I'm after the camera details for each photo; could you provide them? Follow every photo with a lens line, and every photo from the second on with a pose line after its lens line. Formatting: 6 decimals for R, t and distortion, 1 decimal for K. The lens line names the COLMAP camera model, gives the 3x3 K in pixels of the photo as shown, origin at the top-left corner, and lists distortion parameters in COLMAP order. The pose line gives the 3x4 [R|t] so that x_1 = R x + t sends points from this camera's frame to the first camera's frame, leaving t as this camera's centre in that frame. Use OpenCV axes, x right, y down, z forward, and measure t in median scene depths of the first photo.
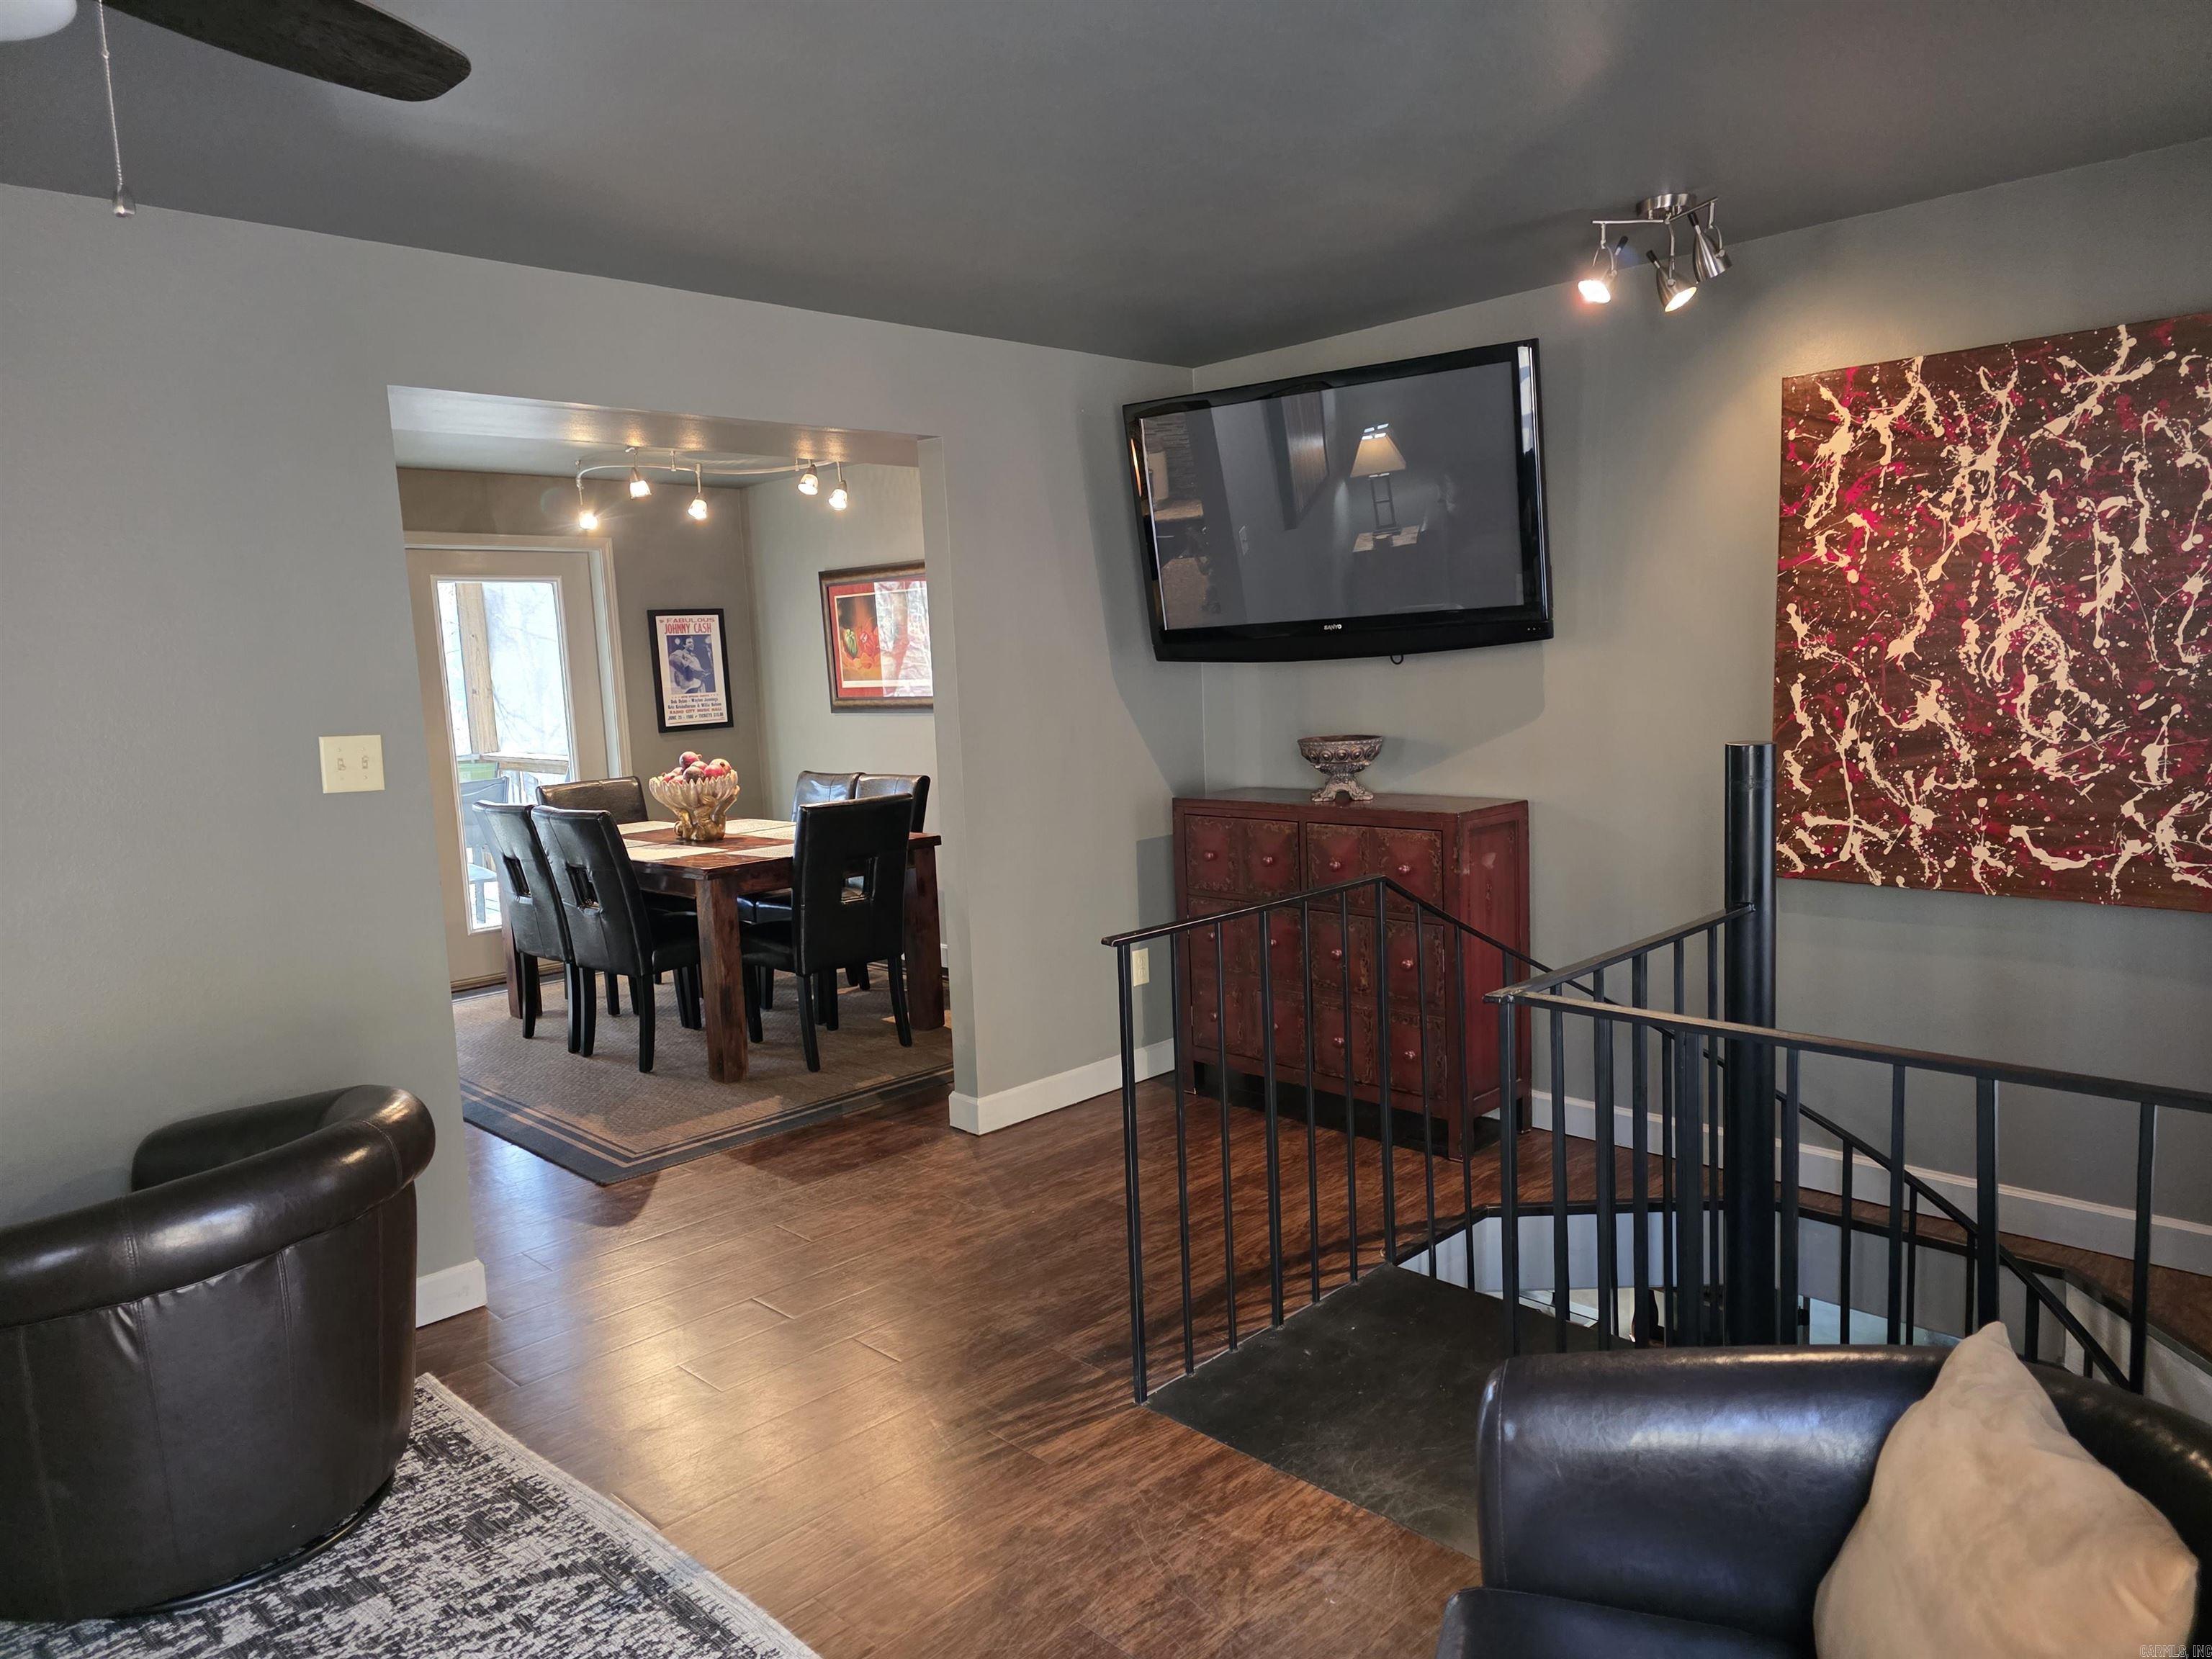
lens RADIAL K [[1480.4, 0, 1106.0], [0, 1480.4, 829.5], [0, 0, 1]] dist [0.075784, -0.000749]
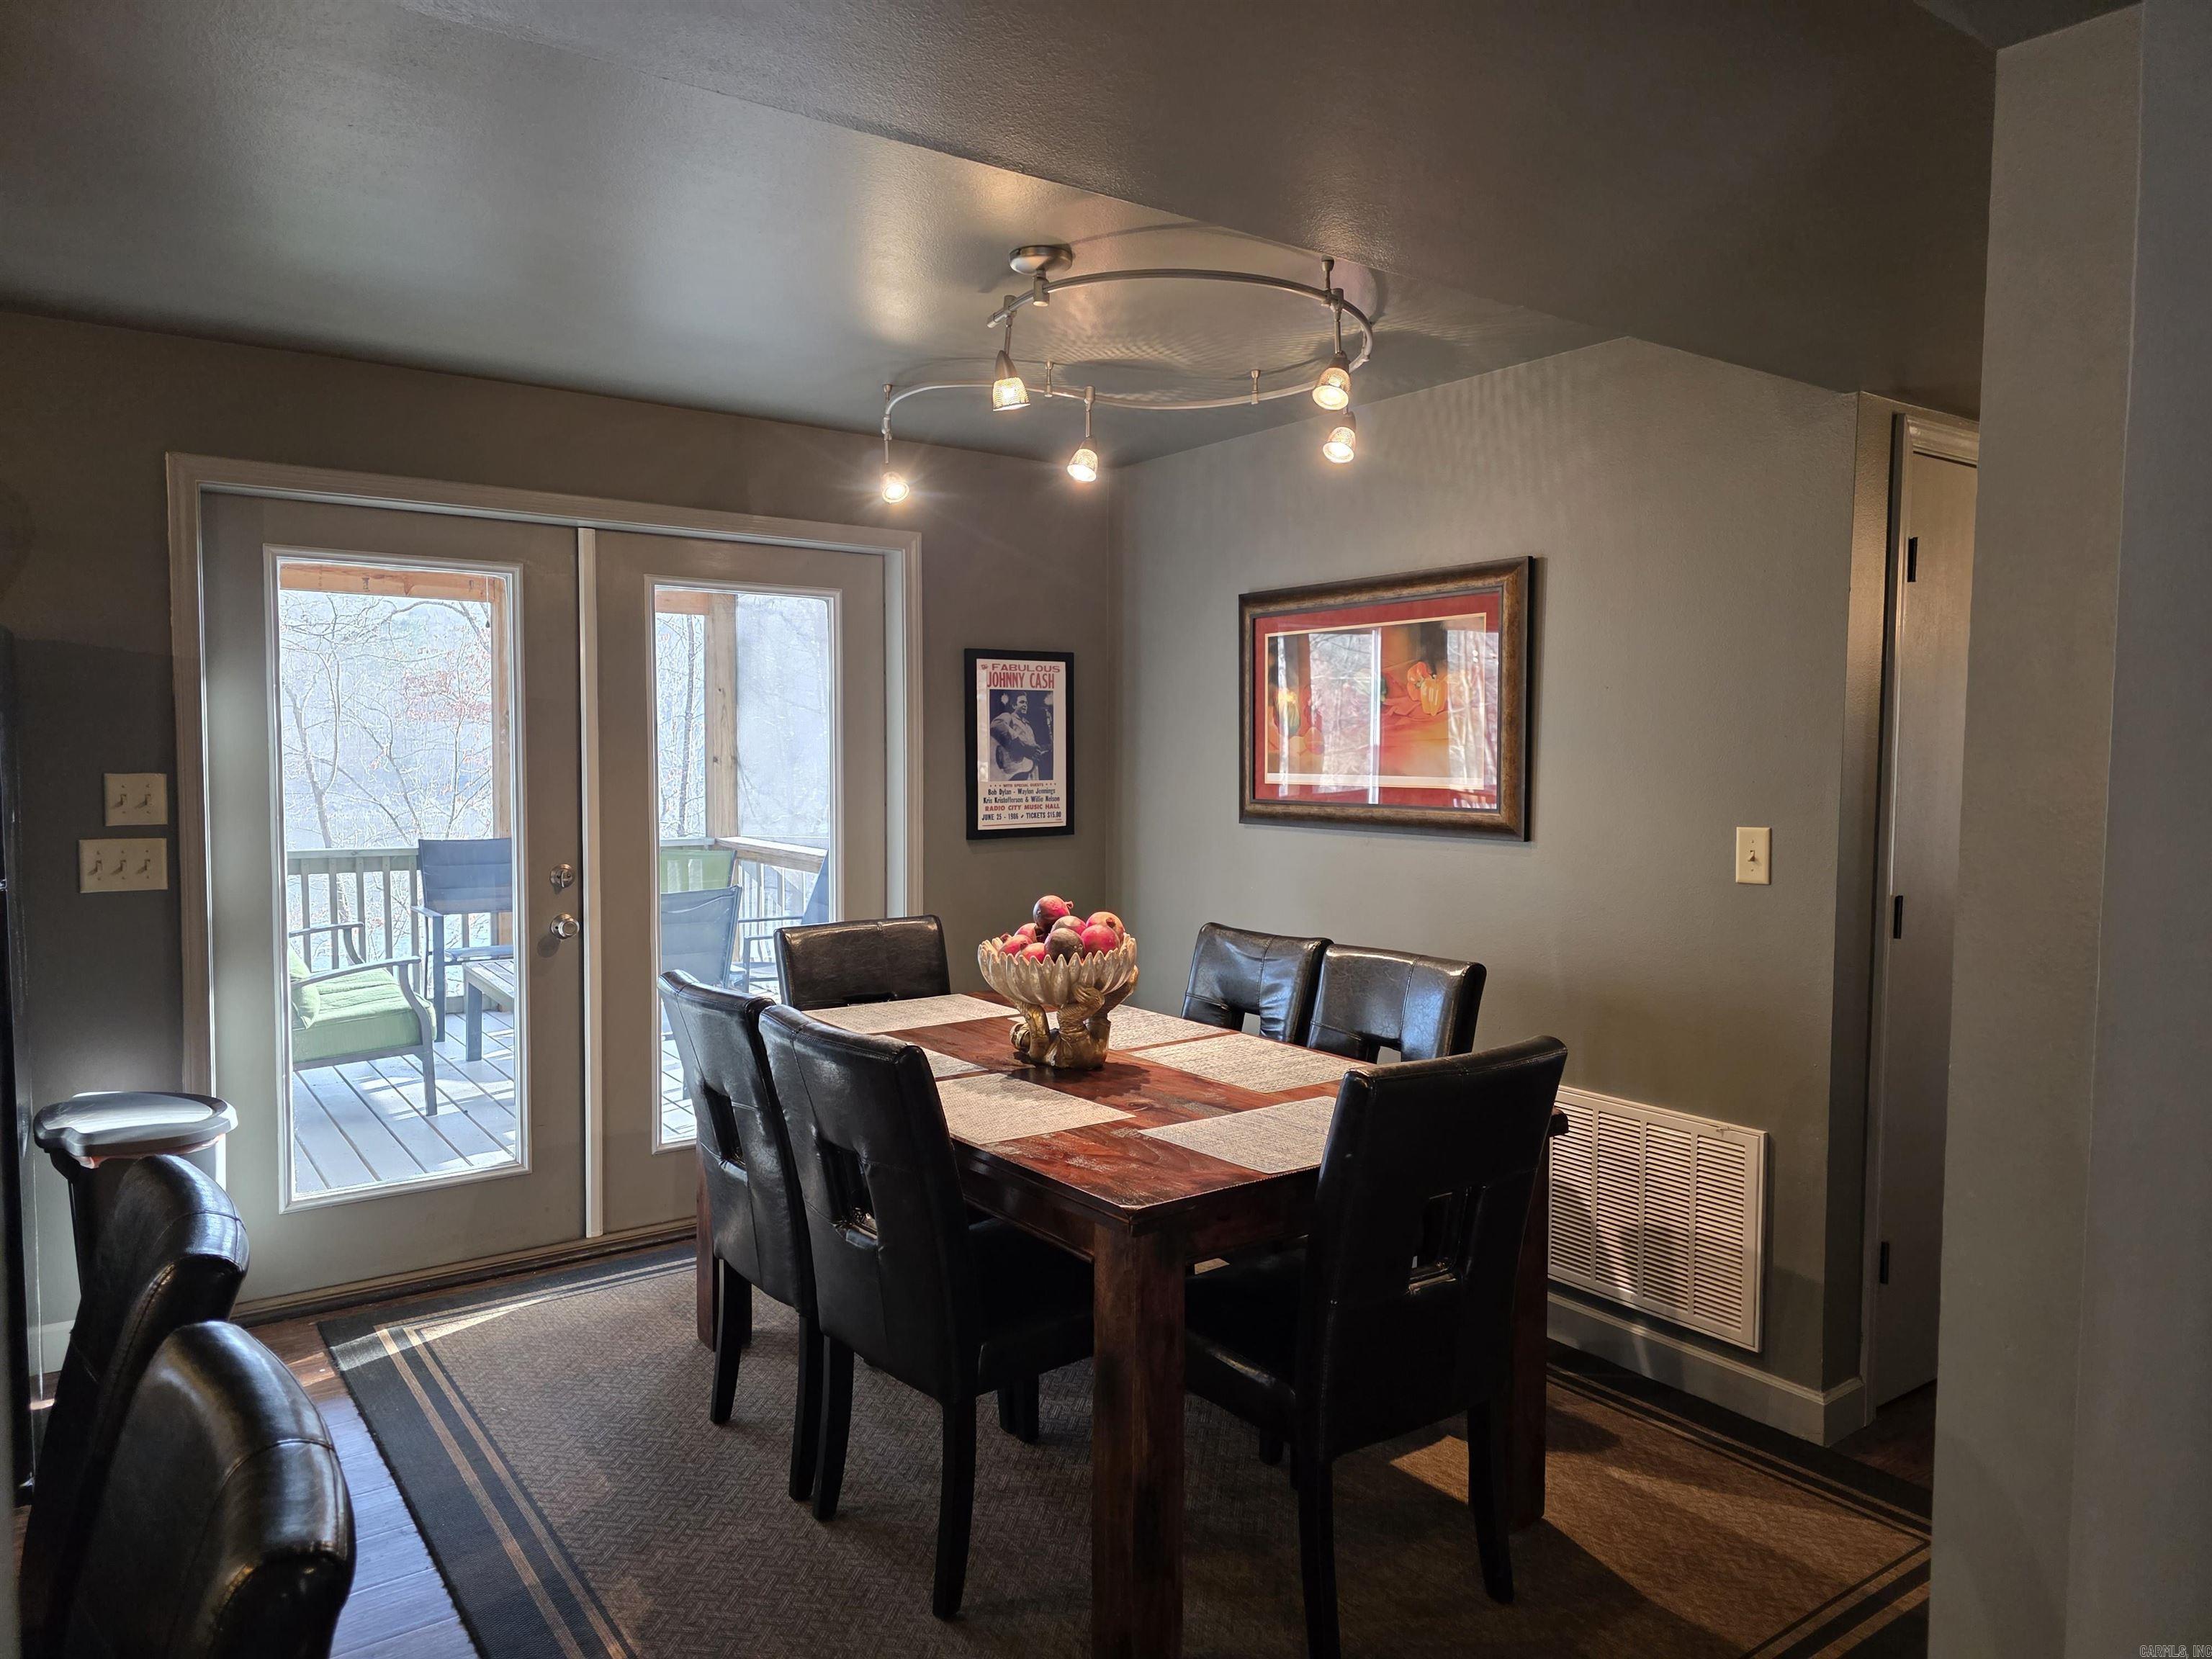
lens RADIAL K [[1490.2, 0, 1106.0], [0, 1490.2, 829.5], [0, 0, 1]] dist [0.149074, -0.137874]
pose [[0.986915, 0.057691, -0.150566, -0.146287], [-0.066485, 0.996323, -0.054040, -0.038988], [0.146894, 0.063343, 0.987122, 0.381502]]
